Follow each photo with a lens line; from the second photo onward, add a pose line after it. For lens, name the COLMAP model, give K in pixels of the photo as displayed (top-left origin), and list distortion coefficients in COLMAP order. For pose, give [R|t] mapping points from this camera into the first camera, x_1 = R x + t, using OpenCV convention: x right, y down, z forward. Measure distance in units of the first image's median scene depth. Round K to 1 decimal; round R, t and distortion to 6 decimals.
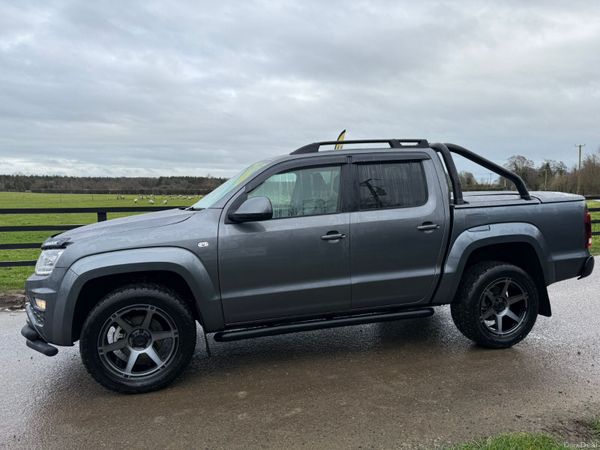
lens RADIAL K [[426.8, 0, 295.9], [0, 426.8, 225.3], [0, 0, 1]] dist [0.072150, -0.078023]
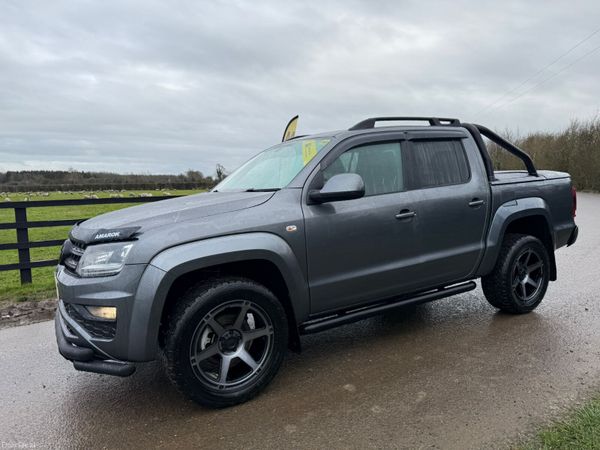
lens RADIAL K [[422.9, 0, 295.8], [0, 422.9, 225.0], [0, 0, 1]] dist [0.084381, -0.110831]
pose [[0.957689, -0.044739, 0.284305, -0.395304], [0.040513, 0.998964, 0.020732, 0.017737], [-0.284938, -0.008336, 0.958510, 0.132884]]
